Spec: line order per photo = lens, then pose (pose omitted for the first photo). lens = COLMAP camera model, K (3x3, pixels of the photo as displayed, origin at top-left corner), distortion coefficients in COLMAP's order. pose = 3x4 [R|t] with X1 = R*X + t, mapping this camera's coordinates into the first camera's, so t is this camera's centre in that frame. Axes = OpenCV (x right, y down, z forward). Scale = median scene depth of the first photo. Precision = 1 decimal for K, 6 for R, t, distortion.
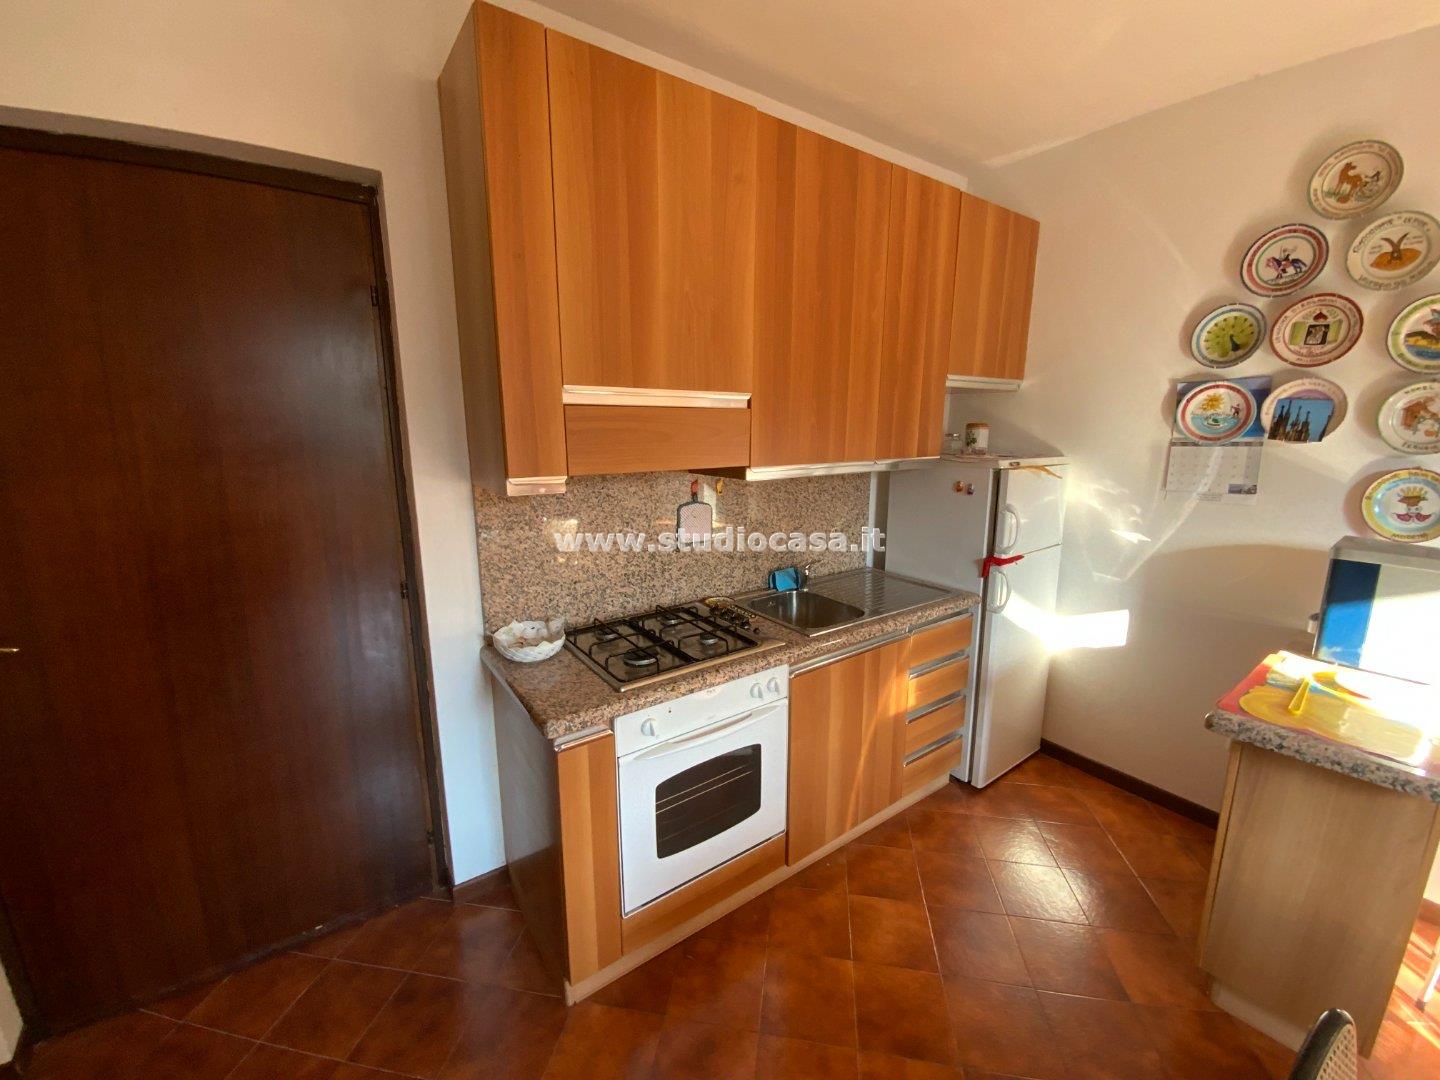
lens RADIAL K [[582.0, 0, 720.0], [0, 582.0, 540.0], [0, 0, 1]] dist [0.029955, -0.024912]
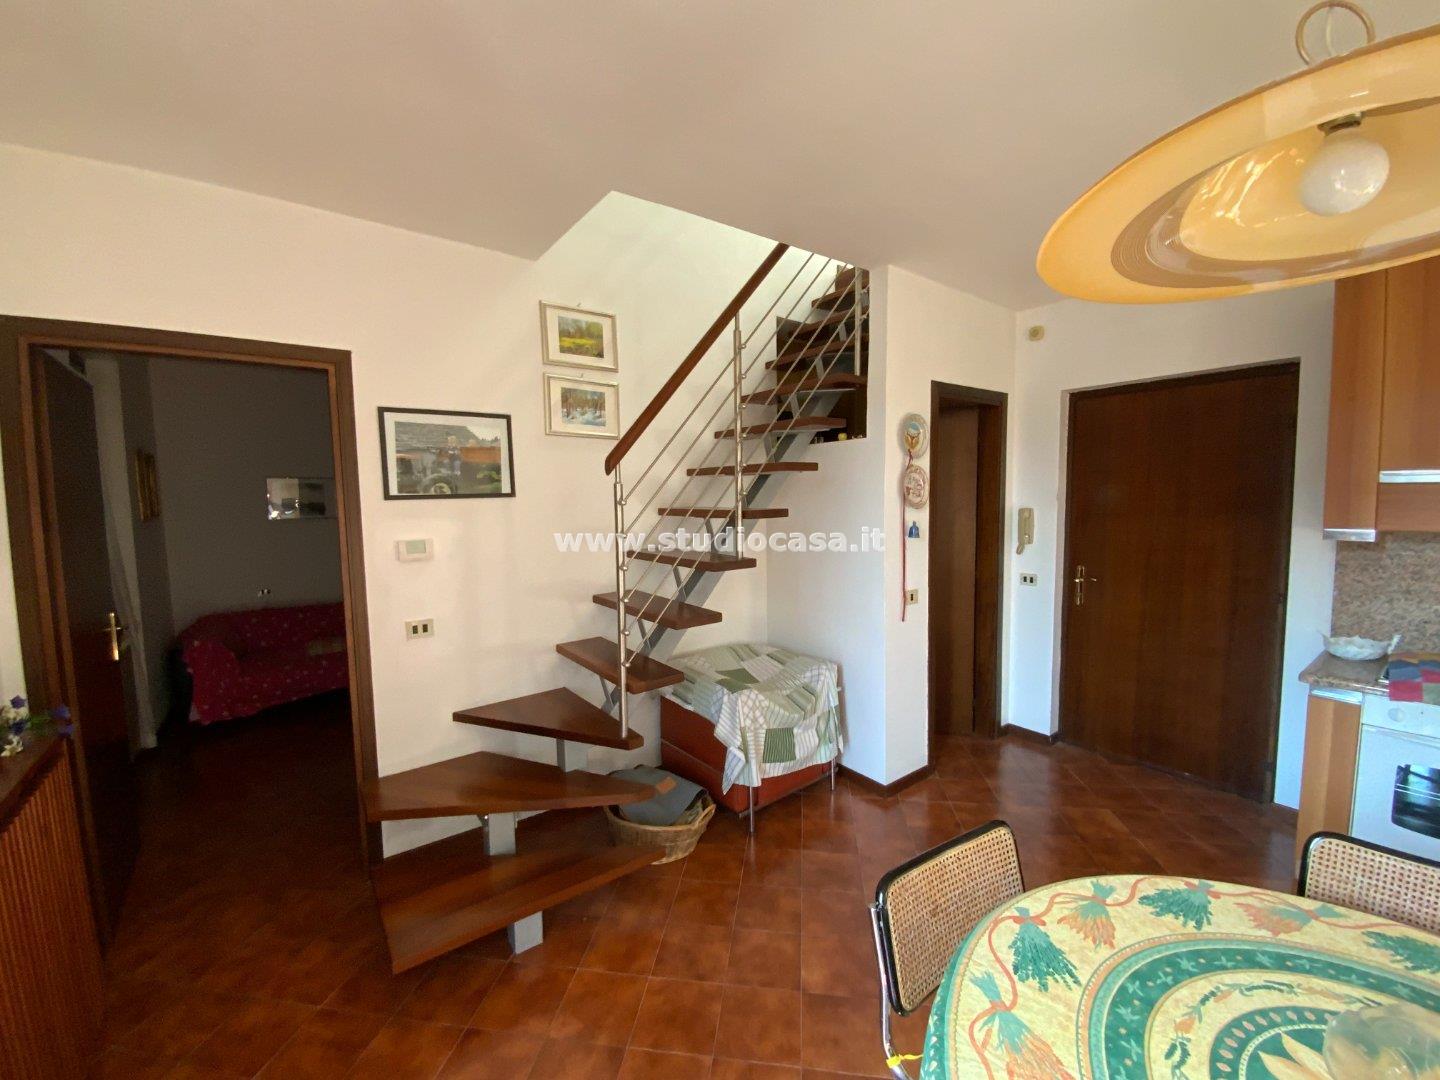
lens RADIAL K [[582.0, 0, 720.0], [0, 582.0, 540.0], [0, 0, 1]] dist [0.029955, -0.024912]
pose [[0.030725, 0.078022, -0.996478, 1.013938], [-0.185867, 0.980006, 0.071001, 0.104748], [0.982094, 0.183031, 0.044613, -0.611561]]
